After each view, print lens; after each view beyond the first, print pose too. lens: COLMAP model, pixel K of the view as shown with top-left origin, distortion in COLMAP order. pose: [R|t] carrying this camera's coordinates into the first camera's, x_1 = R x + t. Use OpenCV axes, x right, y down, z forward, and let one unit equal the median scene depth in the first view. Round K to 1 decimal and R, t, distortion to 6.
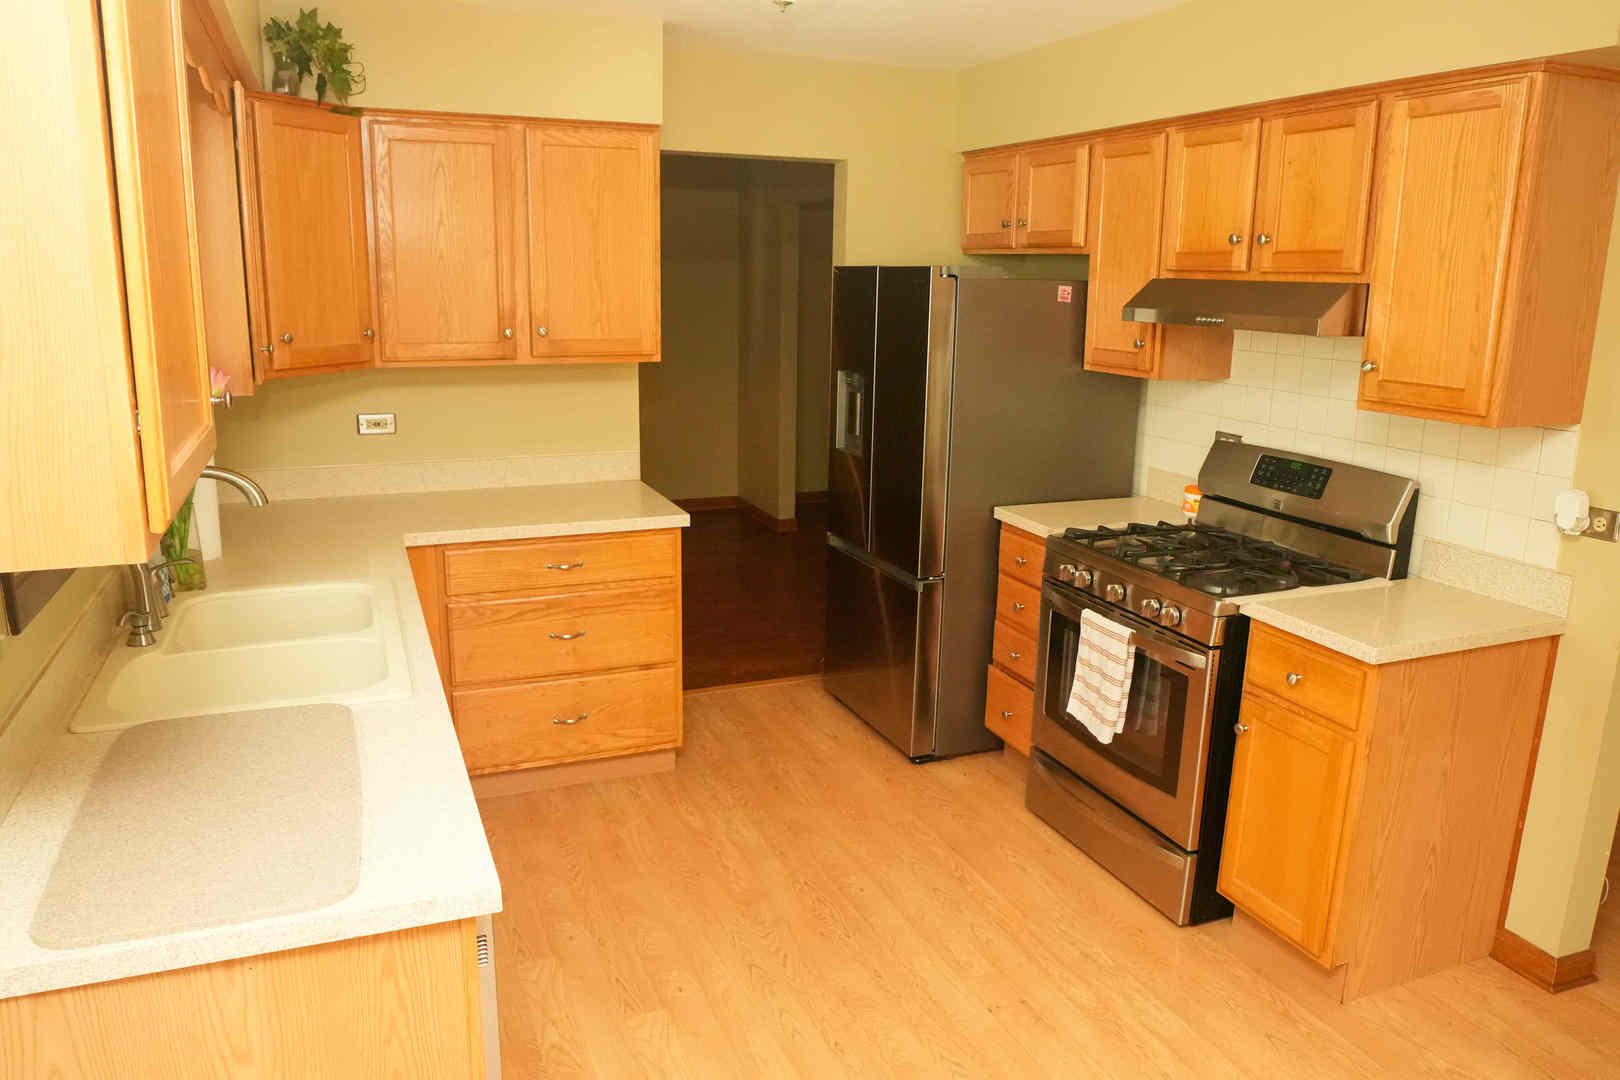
lens RADIAL K [[1145.4, 0, 799.1], [0, 1145.4, 531.6], [0, 0, 1]] dist [-0.080927, 0.035105]
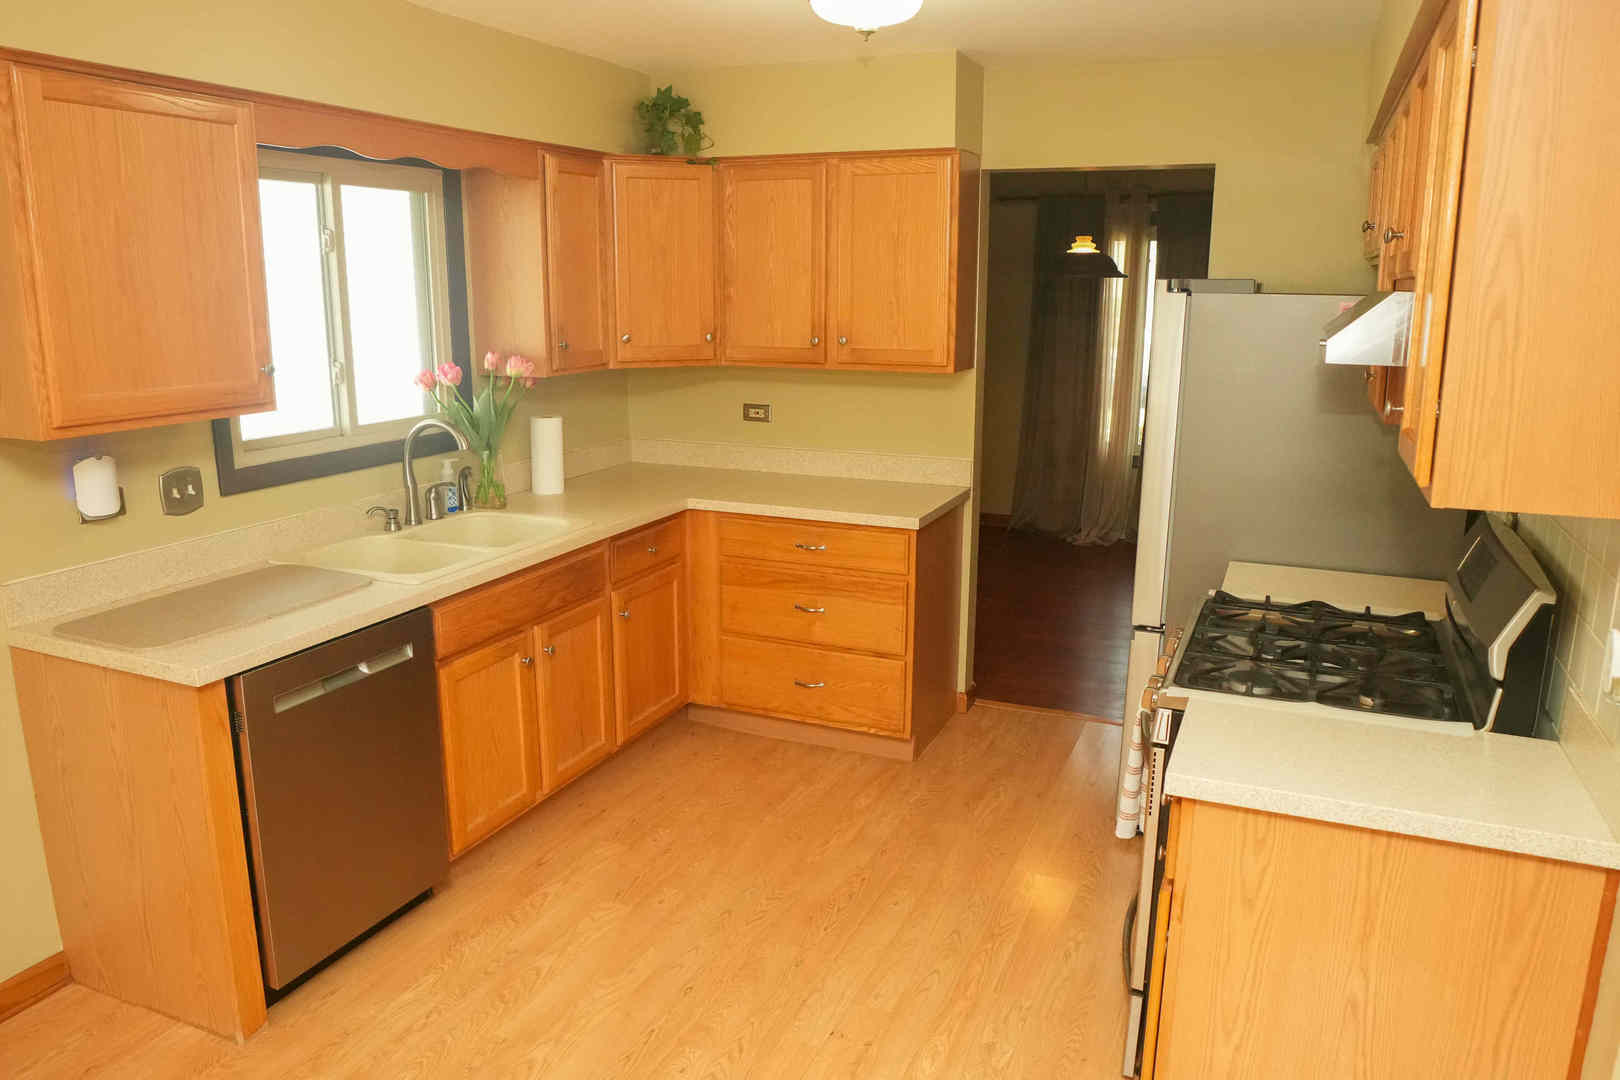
lens RADIAL K [[1145.4, 0, 799.1], [0, 1145.4, 531.6], [0, 0, 1]] dist [-0.080927, 0.035105]
pose [[0.691060, 0.140575, -0.708996, 0.595416], [-0.151304, 0.987308, 0.048281, -0.038579], [0.706784, 0.073909, 0.703558, 0.193389]]
